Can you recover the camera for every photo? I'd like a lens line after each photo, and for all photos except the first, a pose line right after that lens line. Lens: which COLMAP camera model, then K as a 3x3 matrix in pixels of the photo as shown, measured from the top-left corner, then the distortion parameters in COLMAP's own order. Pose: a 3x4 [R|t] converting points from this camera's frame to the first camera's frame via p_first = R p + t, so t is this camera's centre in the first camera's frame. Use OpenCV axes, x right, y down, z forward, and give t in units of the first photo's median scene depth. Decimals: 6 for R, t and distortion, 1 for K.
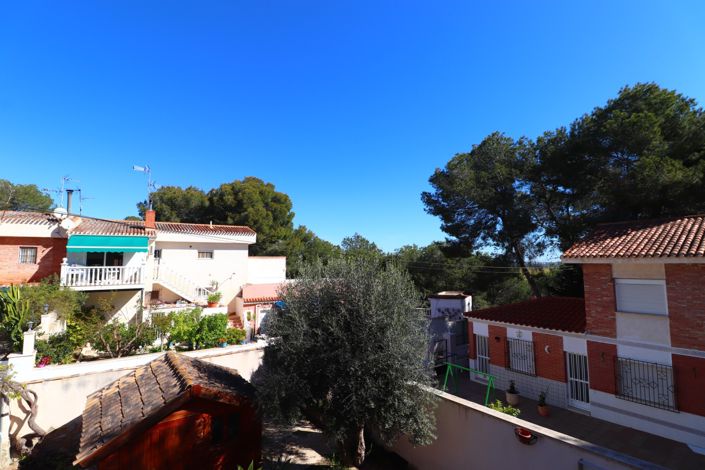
lens RADIAL K [[327.6, 0, 352.0], [0, 327.6, 230.2], [0, 0, 1]] dist [-0.010890, -0.006583]
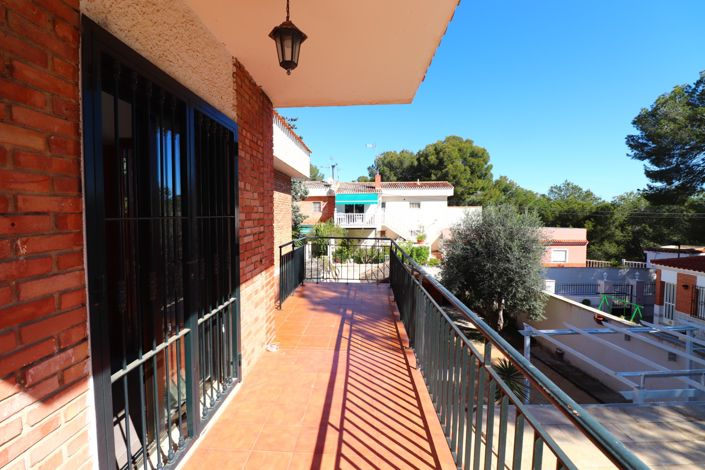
lens RADIAL K [[327.6, 0, 358.4], [0, 327.6, 230.6], [0, 0, 1]] dist [-0.010890, -0.006583]
pose [[0.823637, 0.031555, -0.566239, 0.118519], [0.054921, 0.989320, 0.135019, -0.014832], [0.564452, -0.142305, 0.813107, -0.223783]]
